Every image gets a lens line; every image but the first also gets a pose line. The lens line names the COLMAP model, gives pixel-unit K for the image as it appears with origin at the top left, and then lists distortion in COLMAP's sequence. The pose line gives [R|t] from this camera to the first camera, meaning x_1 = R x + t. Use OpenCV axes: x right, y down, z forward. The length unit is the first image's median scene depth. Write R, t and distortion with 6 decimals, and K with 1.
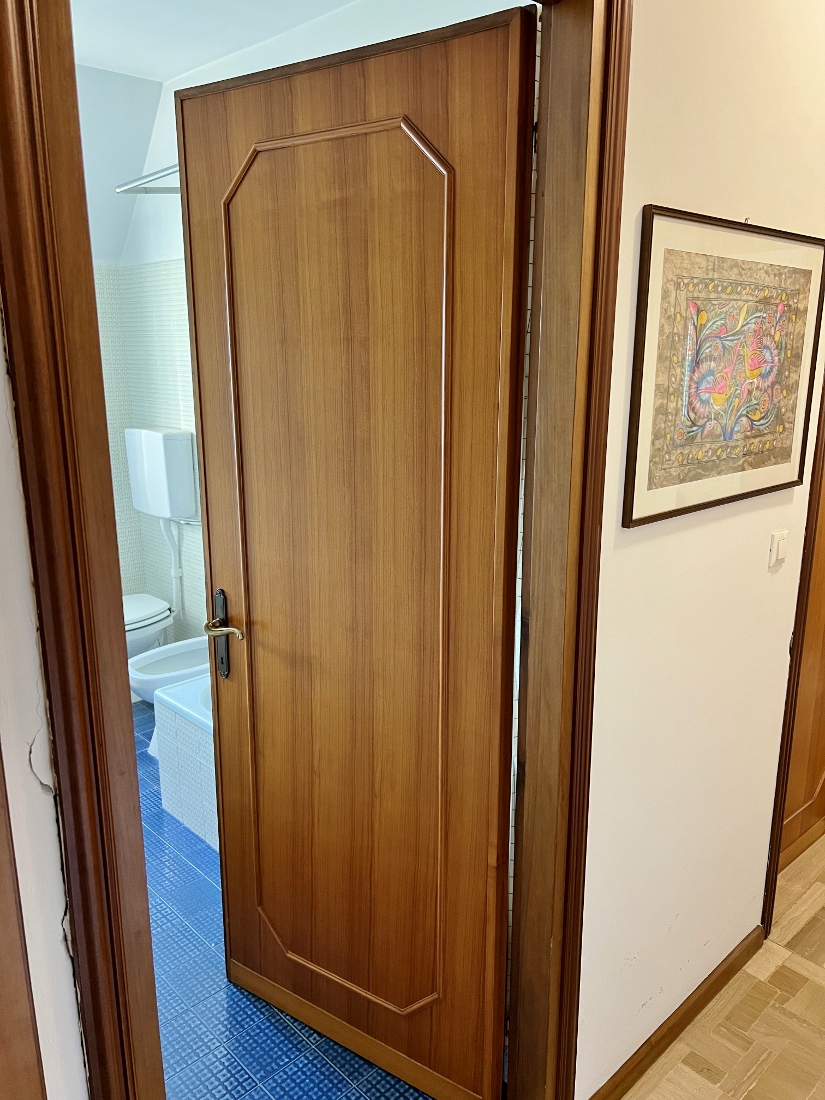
lens RADIAL K [[848.5, 0, 413.3], [0, 848.5, 551.7], [0, 0, 1]] dist [0.002187, -0.009914]
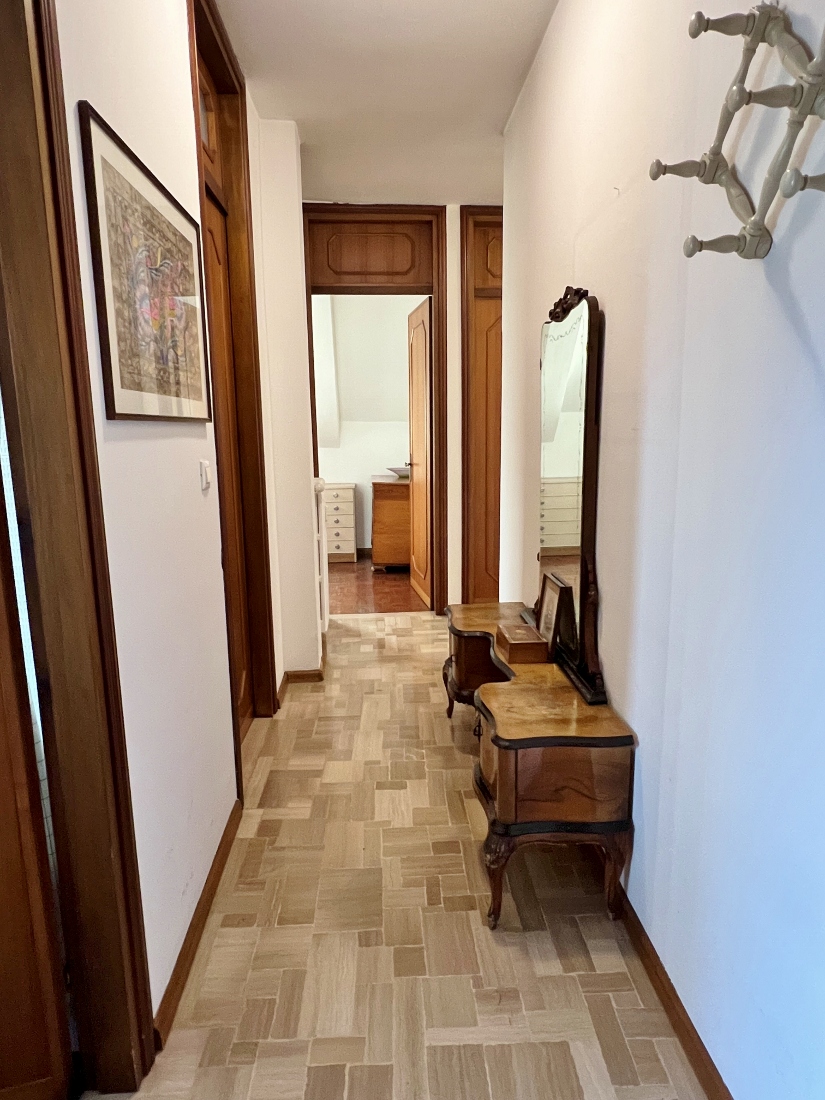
lens RADIAL K [[670.5, 0, 411.0], [0, 670.5, 549.1], [0, 0, 1]] dist [-0.004631, -0.005070]
pose [[0.650810, -0.147573, 0.744761, -0.110076], [0.195041, 0.980505, 0.023849, 0.135822], [-0.733762, 0.129737, 0.666905, 0.152963]]
